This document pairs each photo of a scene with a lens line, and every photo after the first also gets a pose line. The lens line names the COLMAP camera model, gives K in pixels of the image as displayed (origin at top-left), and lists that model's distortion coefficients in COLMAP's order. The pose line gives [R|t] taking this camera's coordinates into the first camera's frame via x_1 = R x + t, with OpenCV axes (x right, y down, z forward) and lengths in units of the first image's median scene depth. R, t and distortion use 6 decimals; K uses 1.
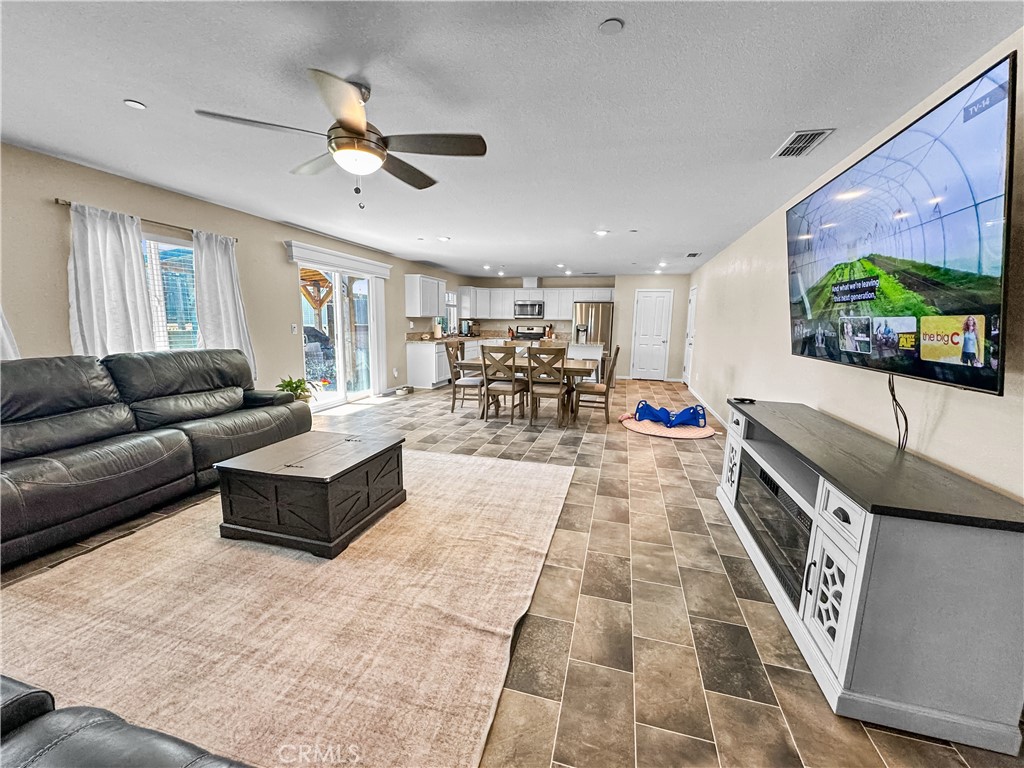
lens RADIAL K [[406.1, 0, 508.8], [0, 406.1, 387.0], [0, 0, 1]] dist [-0.000877, -0.000077]
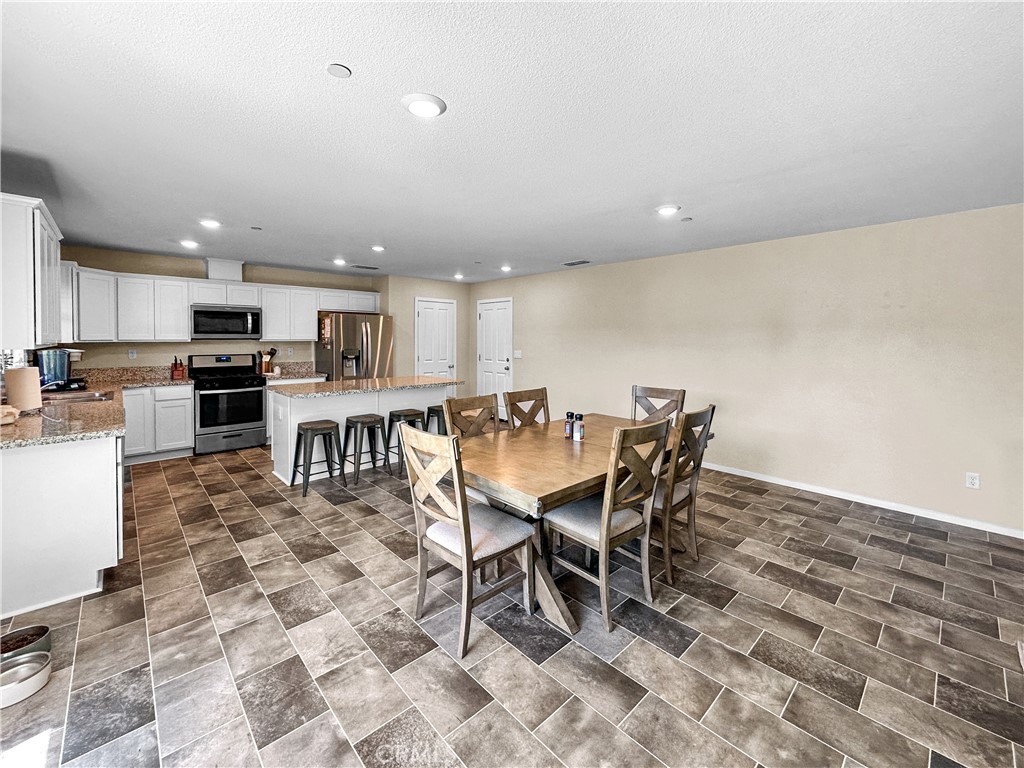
lens RADIAL K [[433.2, 0, 511.5], [0, 433.2, 328.4], [0, 0, 1]] dist [-0.001127, 0.000151]
pose [[0.519844, 0.002746, 0.854257, -0.474505], [0.143913, 0.985421, -0.090744, -0.174481], [-0.842052, 0.170111, 0.511870, 0.896573]]
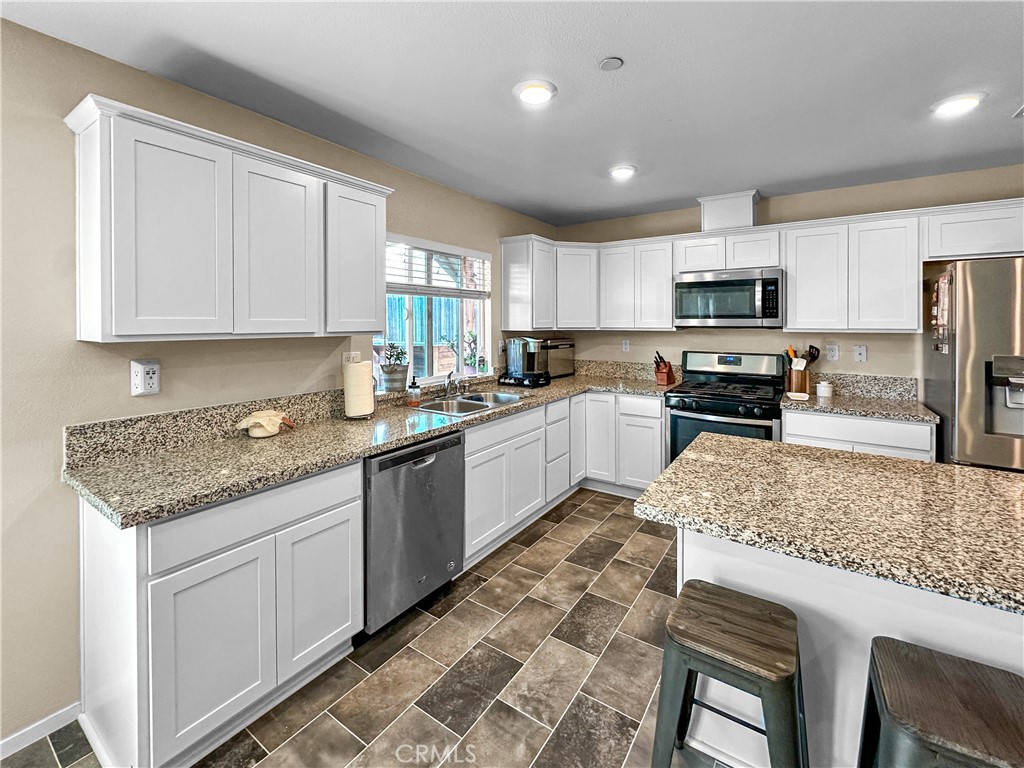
lens RADIAL K [[432.3, 0, 521.9], [0, 432.3, 327.2], [0, 0, 1]] dist [-0.003189, -0.000235]
pose [[0.951715, -0.013113, -0.306702, 0.008154], [-0.033760, 0.988557, -0.147024, -0.247052], [0.305120, 0.150279, 0.940382, 1.374291]]
